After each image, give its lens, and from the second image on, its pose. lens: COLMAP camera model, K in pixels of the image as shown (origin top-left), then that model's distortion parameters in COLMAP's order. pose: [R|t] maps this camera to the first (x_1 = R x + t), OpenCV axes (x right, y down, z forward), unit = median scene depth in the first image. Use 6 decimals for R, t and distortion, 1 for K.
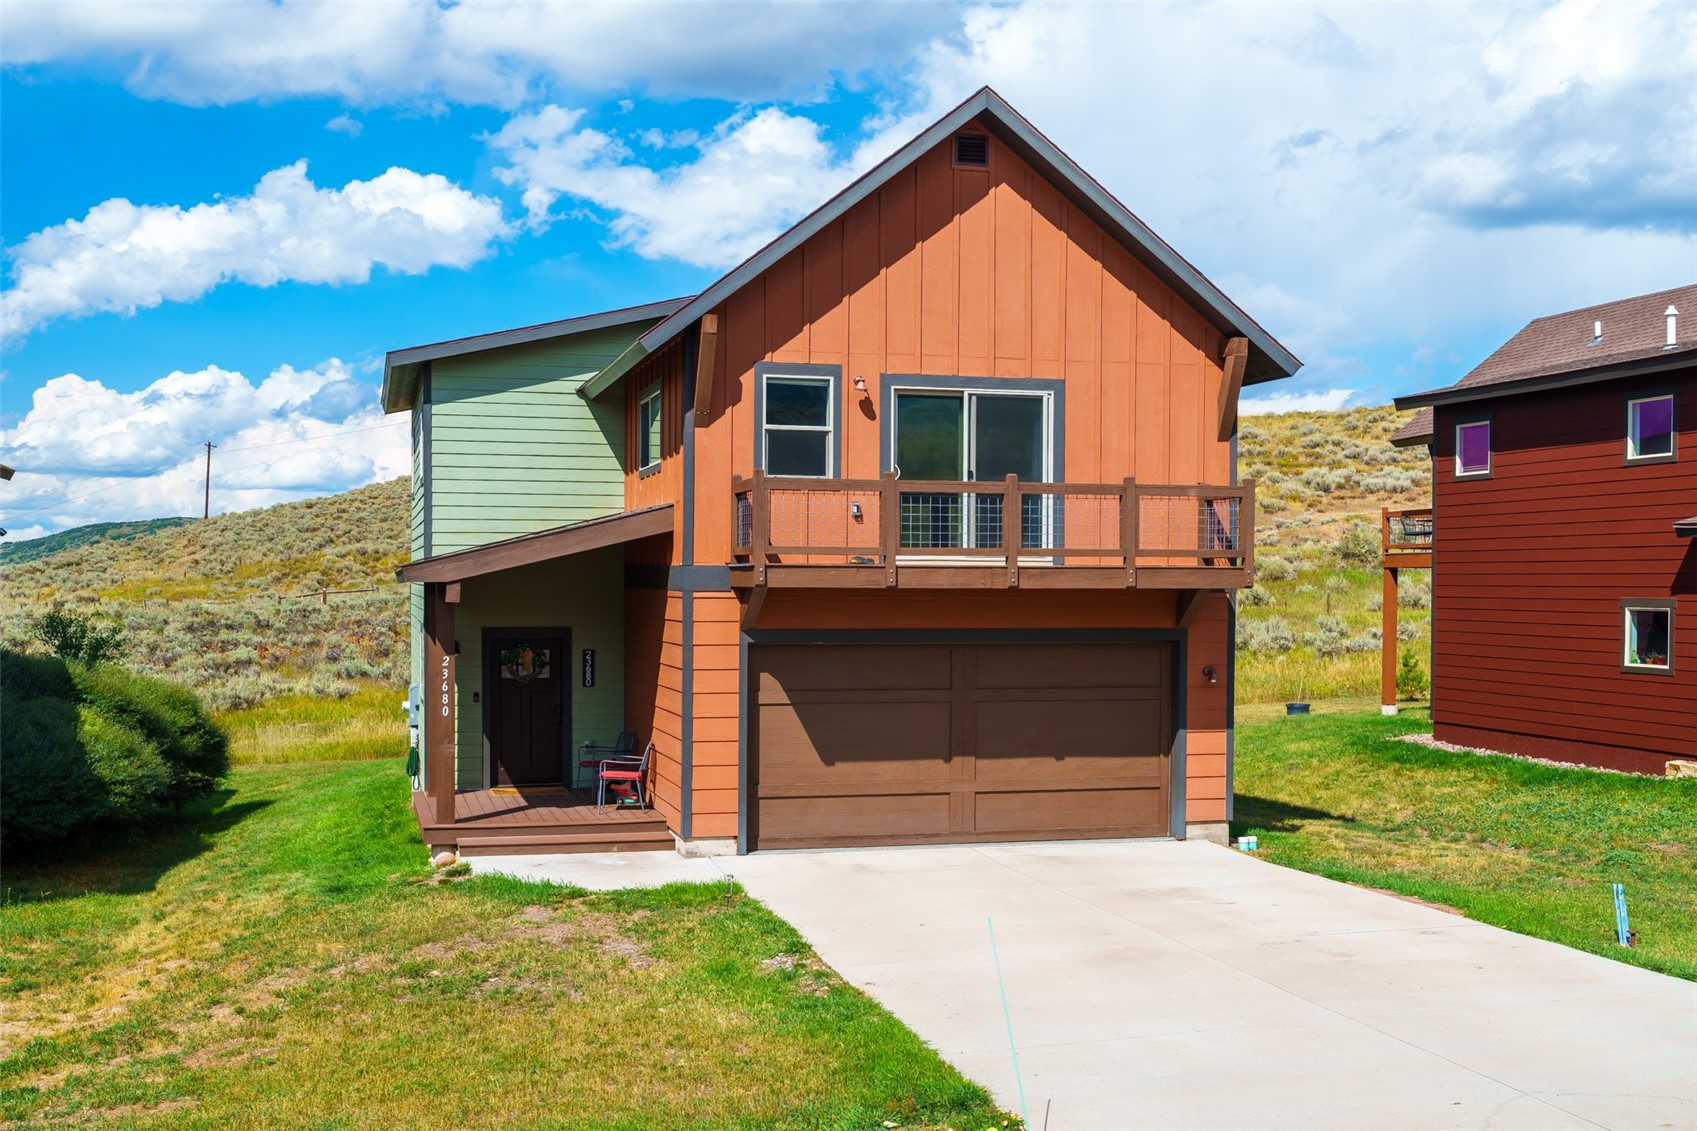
lens RADIAL K [[1700.4, 0, 848.2], [0, 1700.4, 563.7], [0, 0, 1]] dist [0.008821, 0.000000]
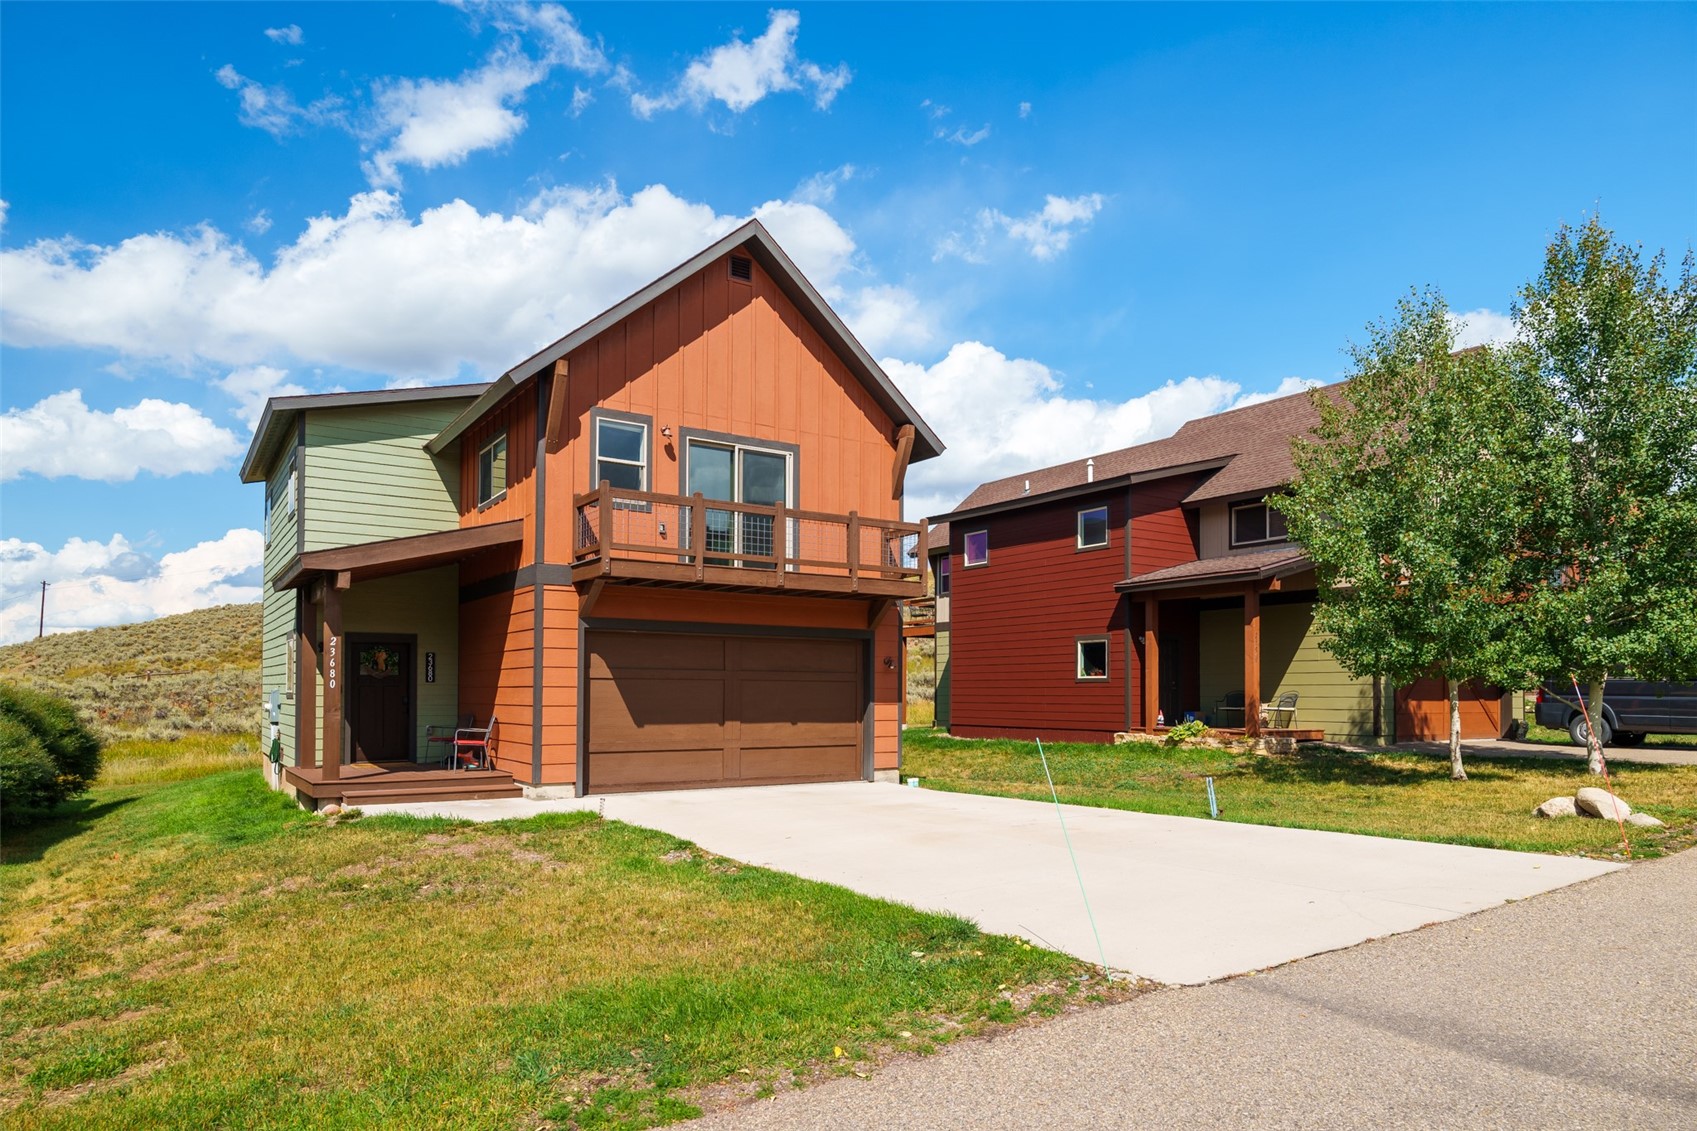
lens RADIAL K [[1119.4, 0, 849.6], [0, 1119.4, 576.2], [0, 0, 1]] dist [-0.004568, 0.005332]
pose [[0.966596, -0.007852, 0.256184, -0.070832], [0.021754, 0.998437, -0.051477, 0.048382], [-0.255379, 0.055331, 0.965256, 0.122775]]
